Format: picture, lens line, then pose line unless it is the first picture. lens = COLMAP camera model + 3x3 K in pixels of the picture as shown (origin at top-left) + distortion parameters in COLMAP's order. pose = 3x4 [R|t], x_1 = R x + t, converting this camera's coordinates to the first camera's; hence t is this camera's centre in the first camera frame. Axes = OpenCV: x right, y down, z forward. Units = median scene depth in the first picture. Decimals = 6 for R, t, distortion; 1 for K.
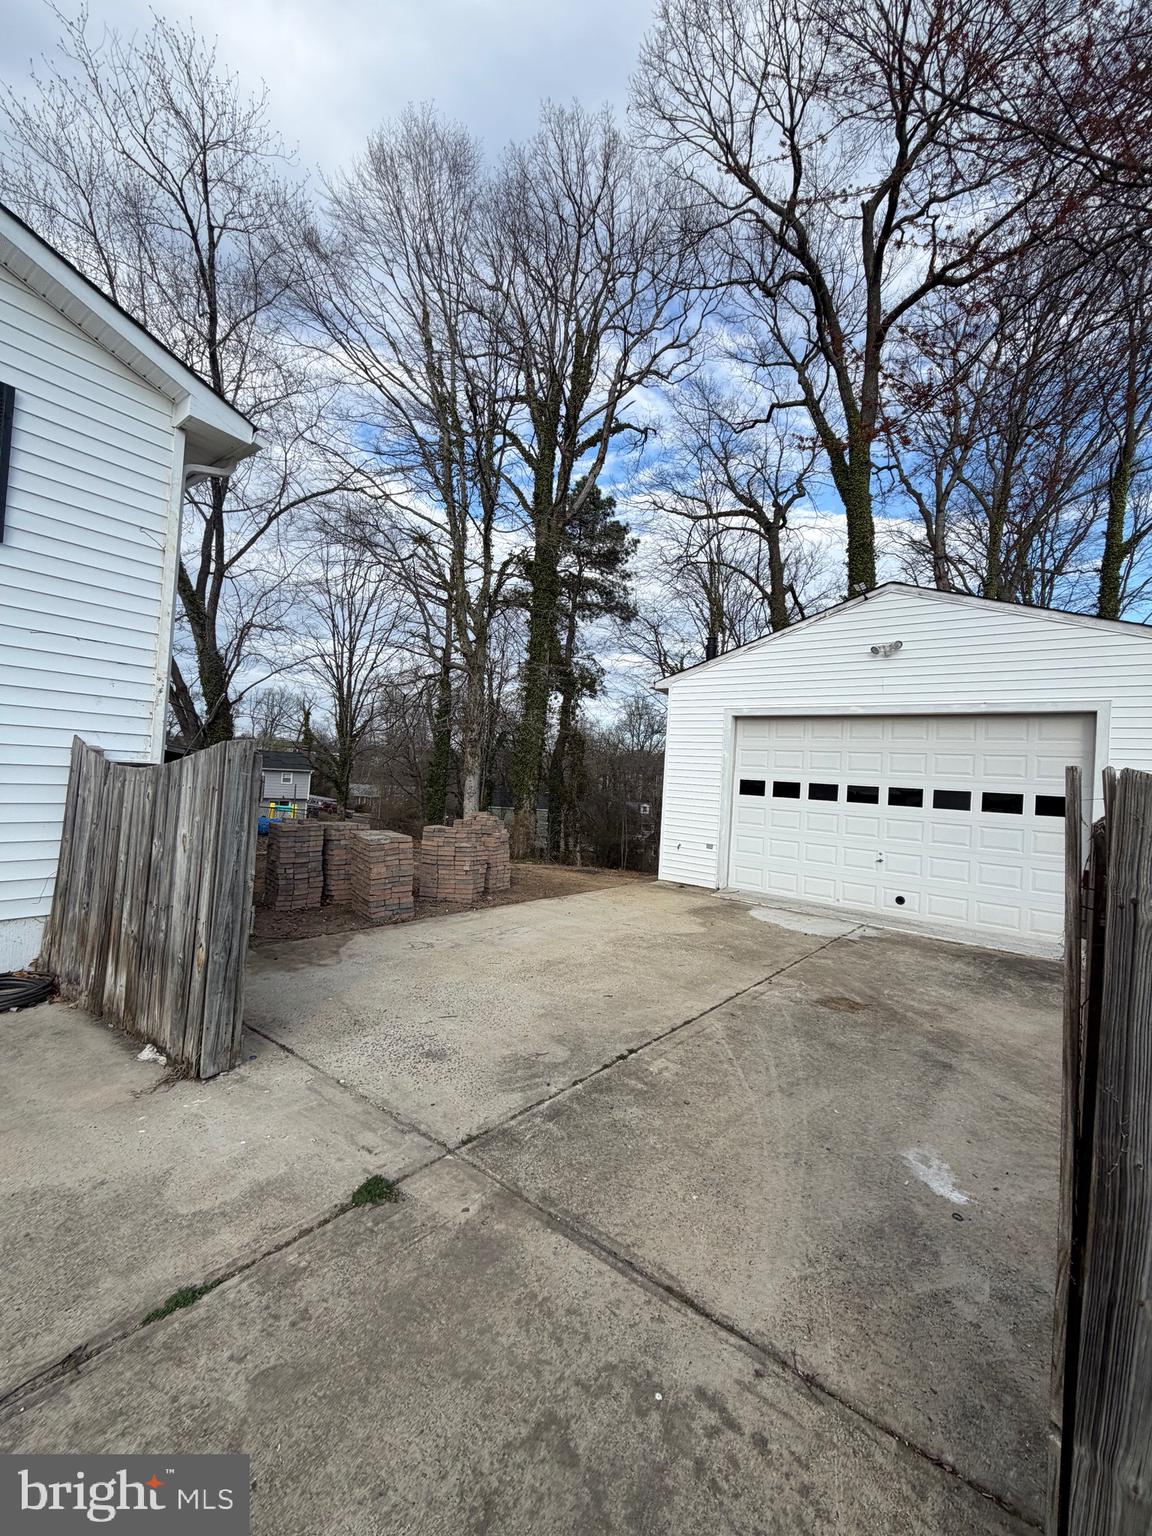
lens RADIAL K [[611.6, 0, 579.0], [0, 611.6, 762.3], [0, 0, 1]] dist [-0.000886, 0.000503]
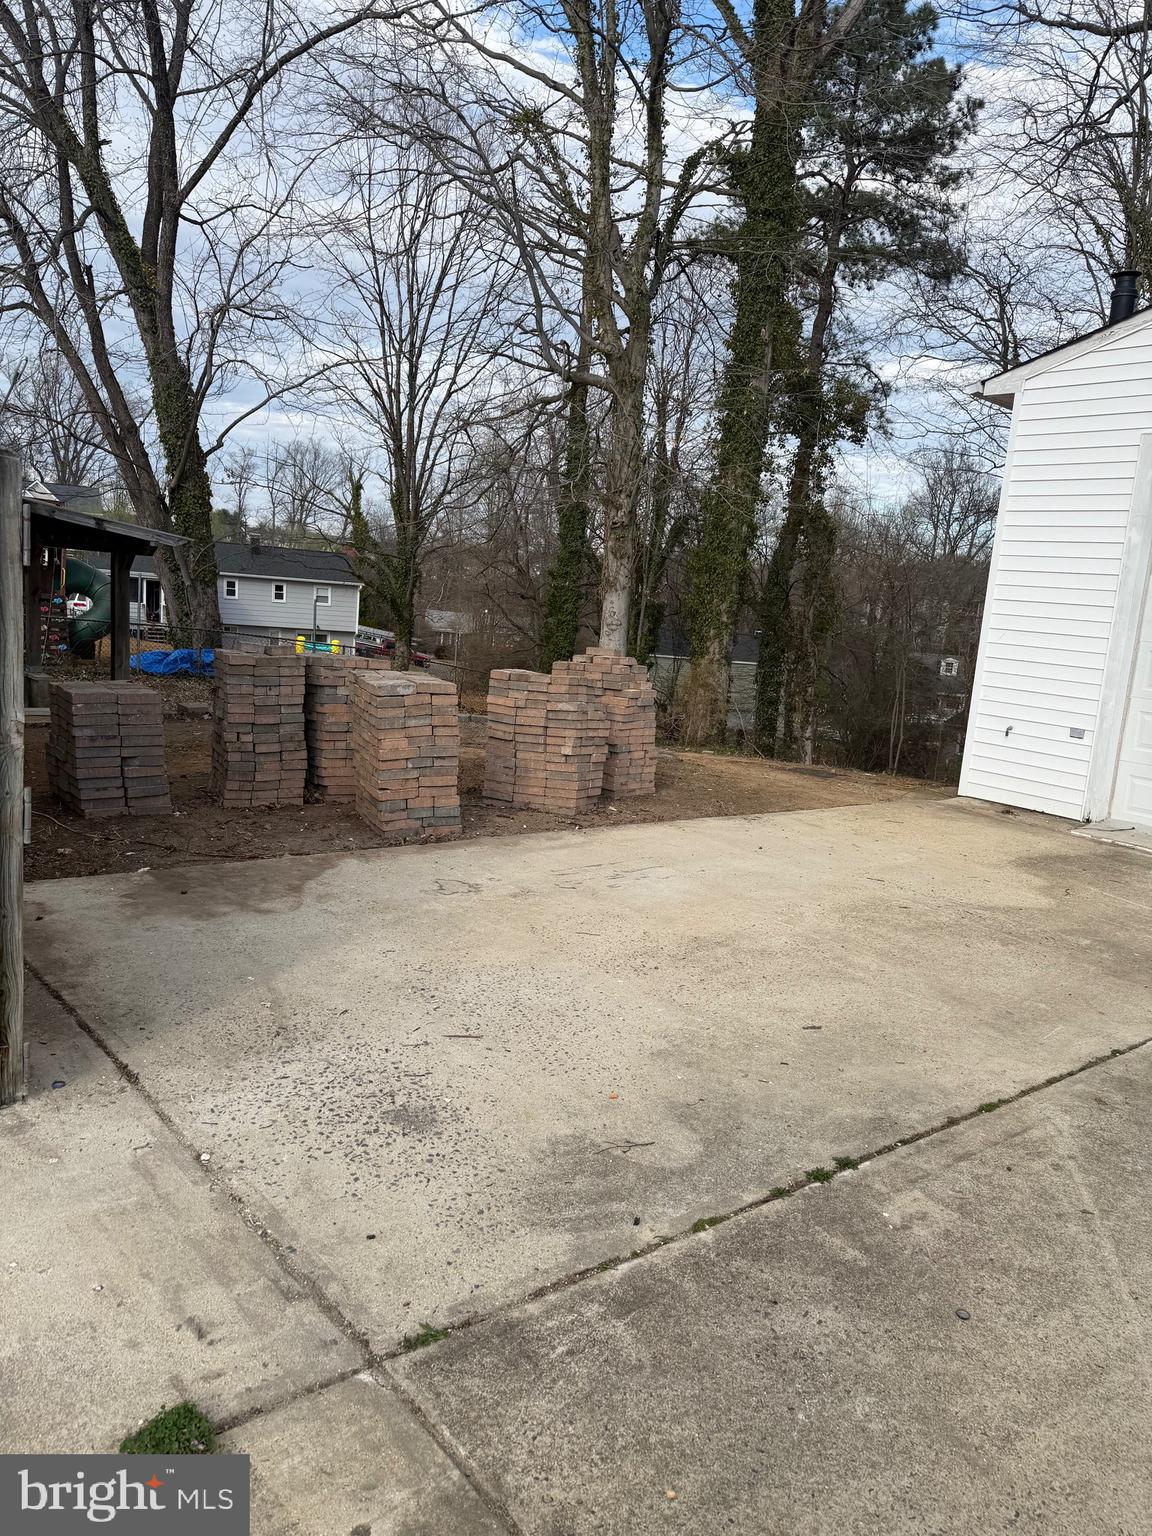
lens RADIAL K [[1065.9, 0, 567.2], [0, 1065.9, 766.2], [0, 0, 1]] dist [0.128690, -0.197636]
pose [[0.972658, 0.053116, -0.226088, 0.021966], [-0.013368, 0.984686, 0.173825, 0.023707], [0.231858, -0.166050, 0.958472, 0.103673]]
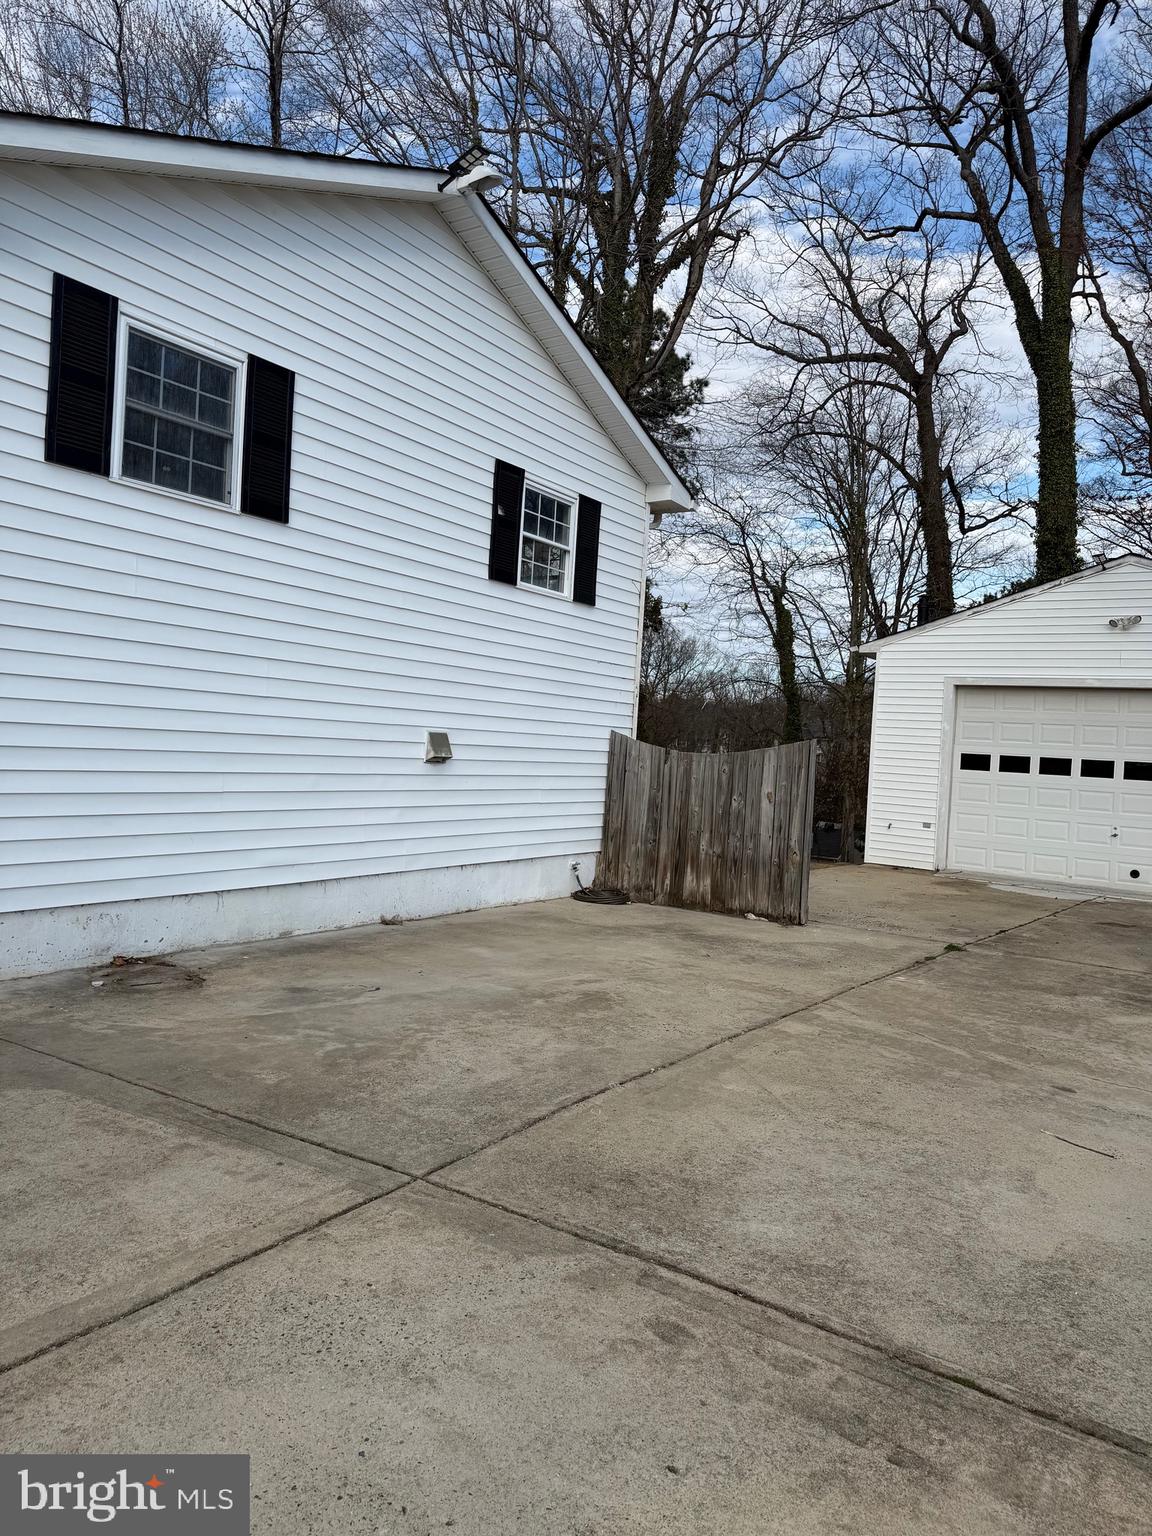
lens RADIAL K [[1075.8, 0, 558.5], [0, 1075.8, 751.4], [0, 0, 1]] dist [0.130878, -0.253975]
pose [[0.998824, -0.001723, 0.048462, -0.502778], [0.000021, 0.999384, 0.035104, -0.038791], [-0.048492, -0.035061, 0.998208, -0.734159]]
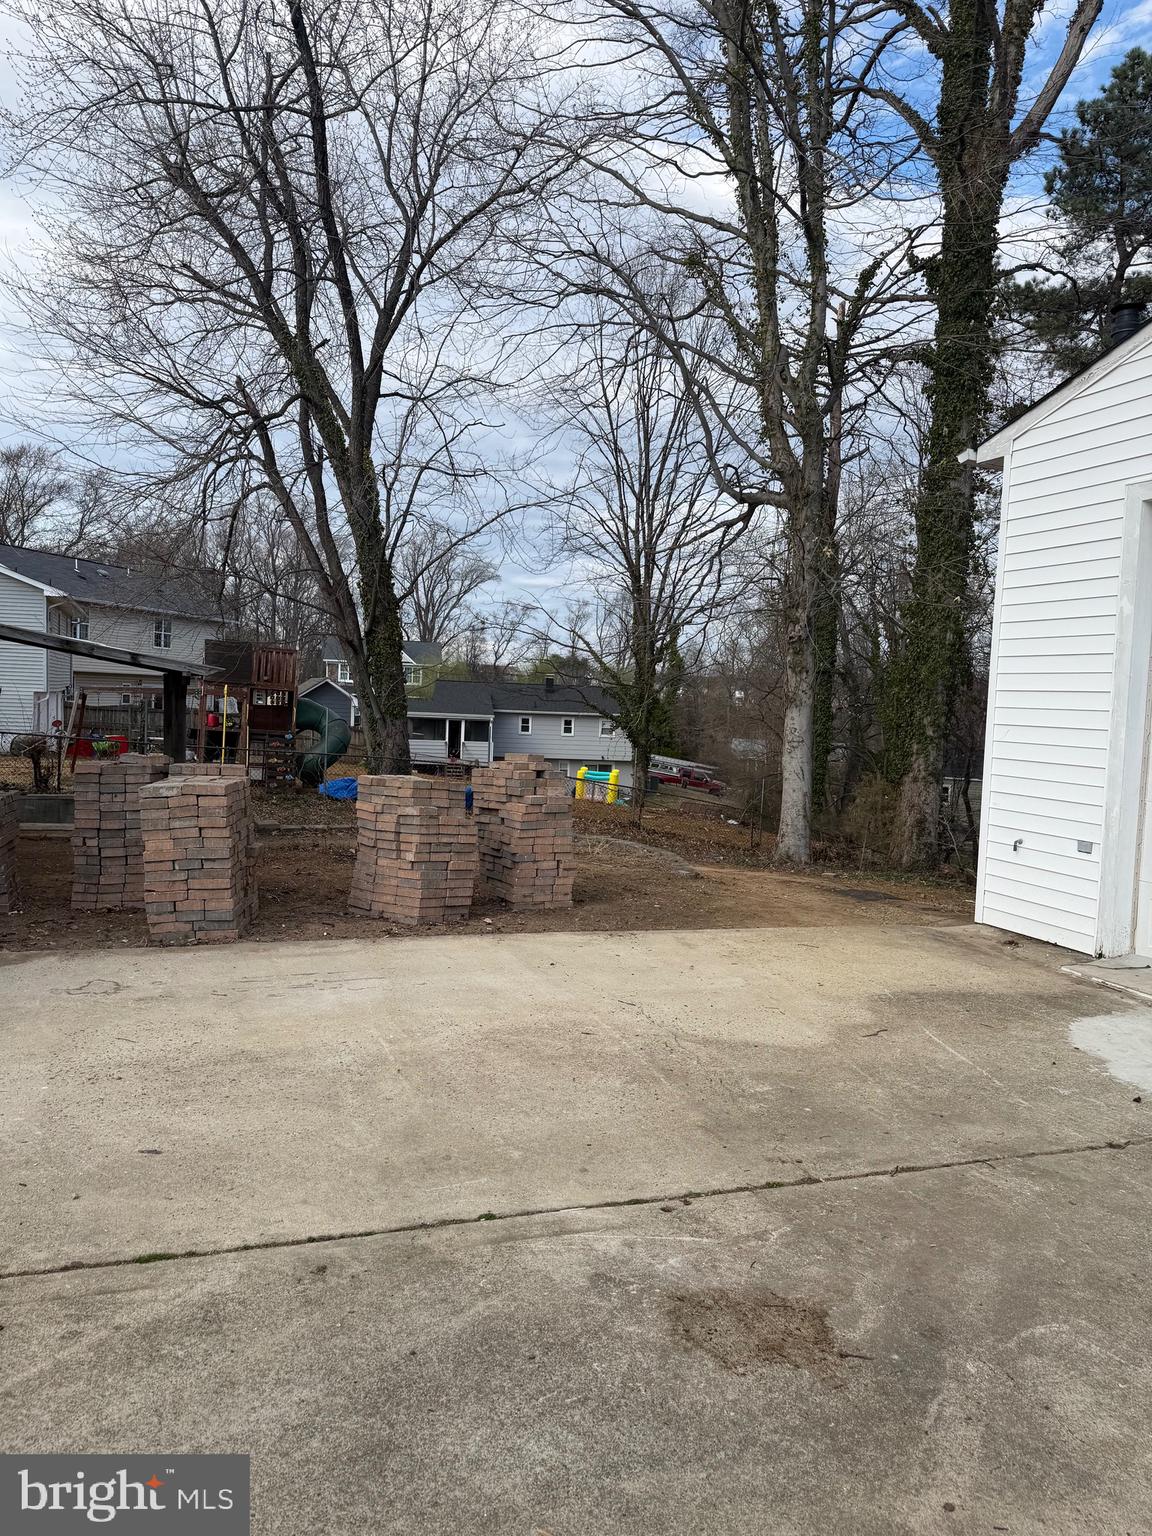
lens RADIAL K [[1065.9, 0, 567.2], [0, 1065.9, 766.2], [0, 0, 1]] dist [0.128690, -0.197636]
pose [[0.854274, 0.005964, -0.519789, 0.344649], [0.024269, 0.998386, 0.051341, 0.049856], [0.519256, -0.056474, 0.852751, 0.282044]]
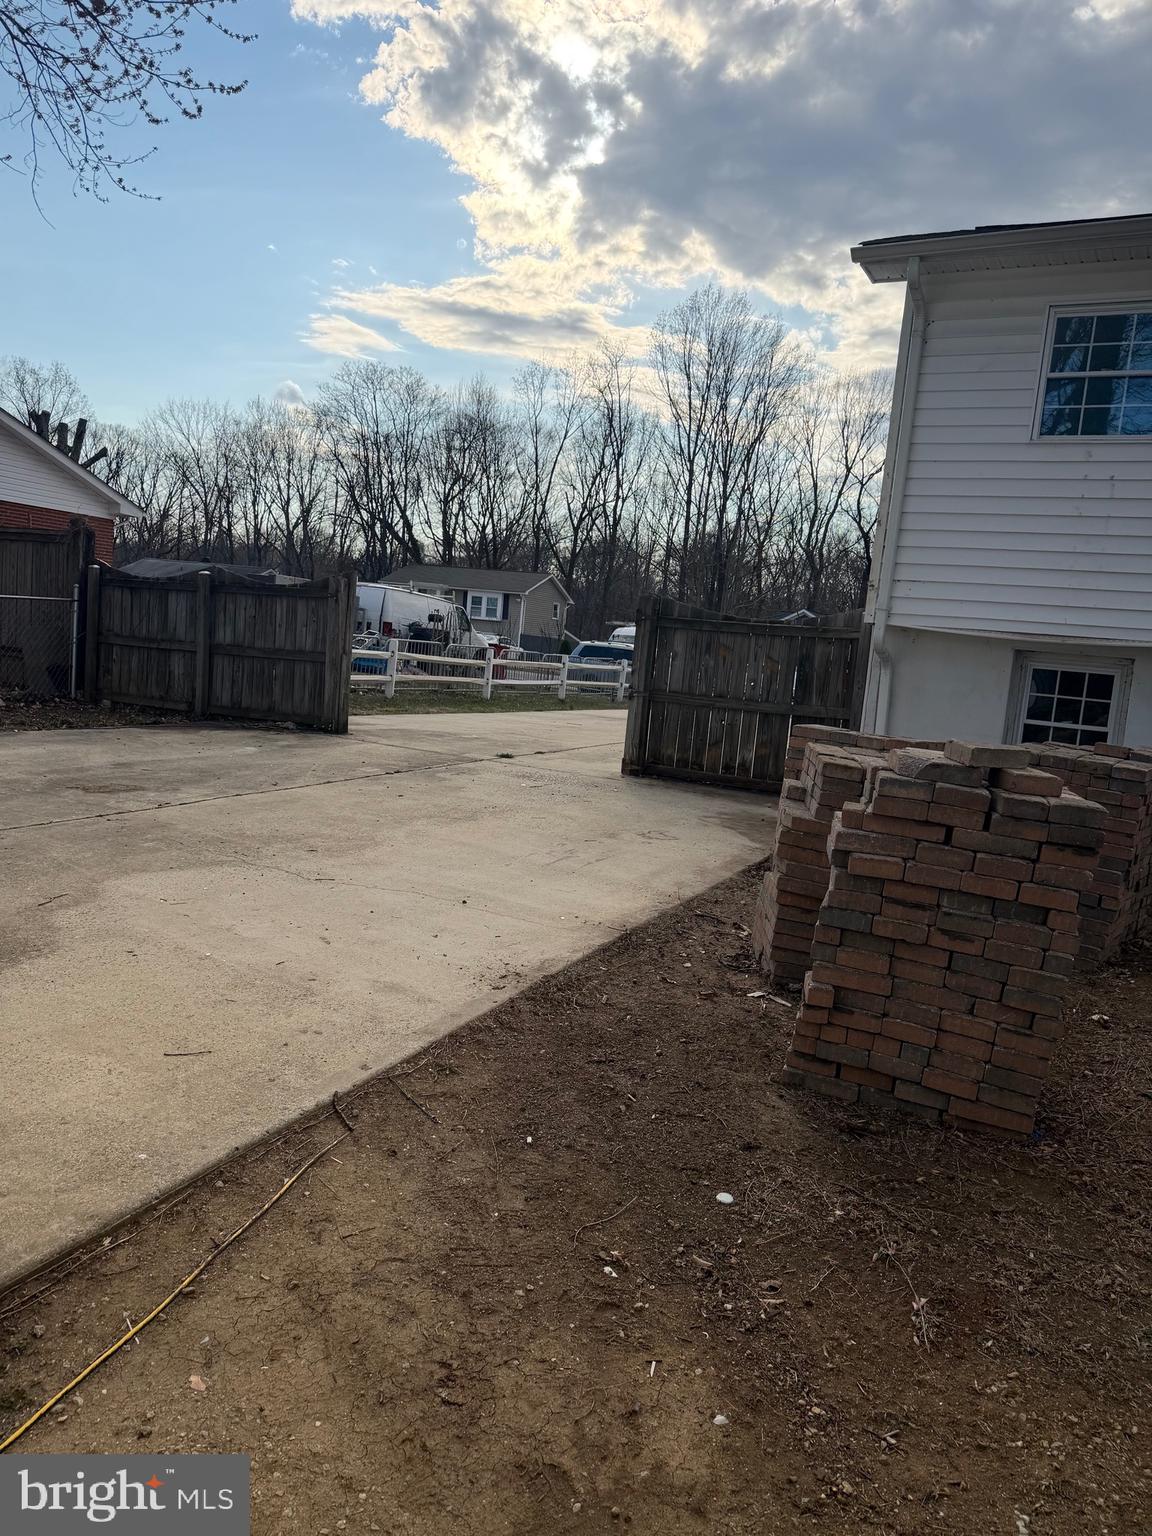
lens RADIAL K [[1078.6, 0, 572.0], [0, 1078.6, 759.1], [0, 0, 1]] dist [0.146439, -0.254186]
pose [[-0.978458, -0.130169, -0.160234, 0.034076], [-0.143501, 0.986834, 0.074605, 0.081797], [0.148414, 0.095992, -0.984256, 1.407155]]
